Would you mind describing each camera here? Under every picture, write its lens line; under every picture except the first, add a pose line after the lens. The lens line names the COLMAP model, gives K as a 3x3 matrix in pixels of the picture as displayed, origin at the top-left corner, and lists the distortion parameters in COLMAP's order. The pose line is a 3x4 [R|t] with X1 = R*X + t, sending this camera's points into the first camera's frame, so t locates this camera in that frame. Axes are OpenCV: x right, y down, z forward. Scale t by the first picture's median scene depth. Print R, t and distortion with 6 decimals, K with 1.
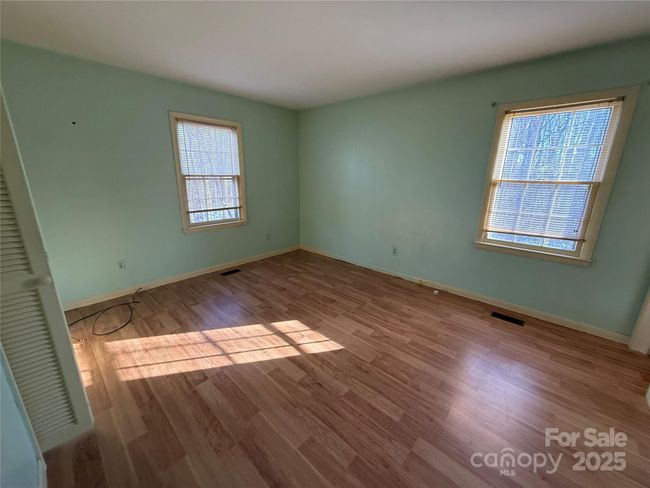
lens RADIAL K [[259.8, 0, 320.6], [0, 259.8, 243.3], [0, 0, 1]] dist [-0.010970, -0.000543]
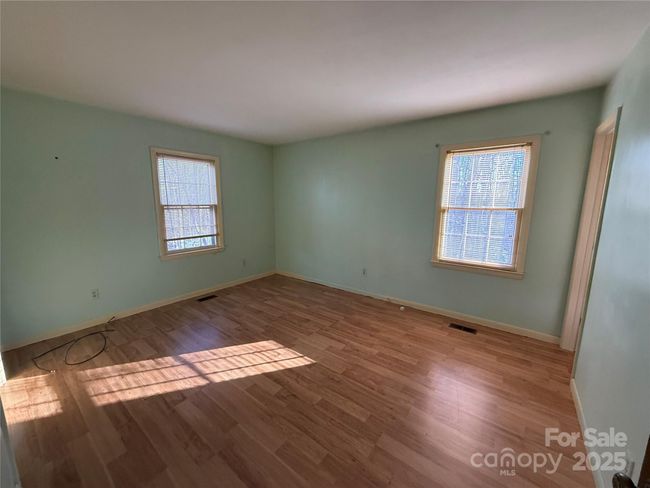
lens RADIAL K [[259.8, 0, 323.6], [0, 259.8, 244.4], [0, 0, 1]] dist [-0.010970, -0.000543]
pose [[0.994891, -0.021188, 0.098709, 0.017498], [0.030379, 0.995243, -0.092562, 0.014815], [-0.096278, 0.095088, 0.990802, -0.105120]]
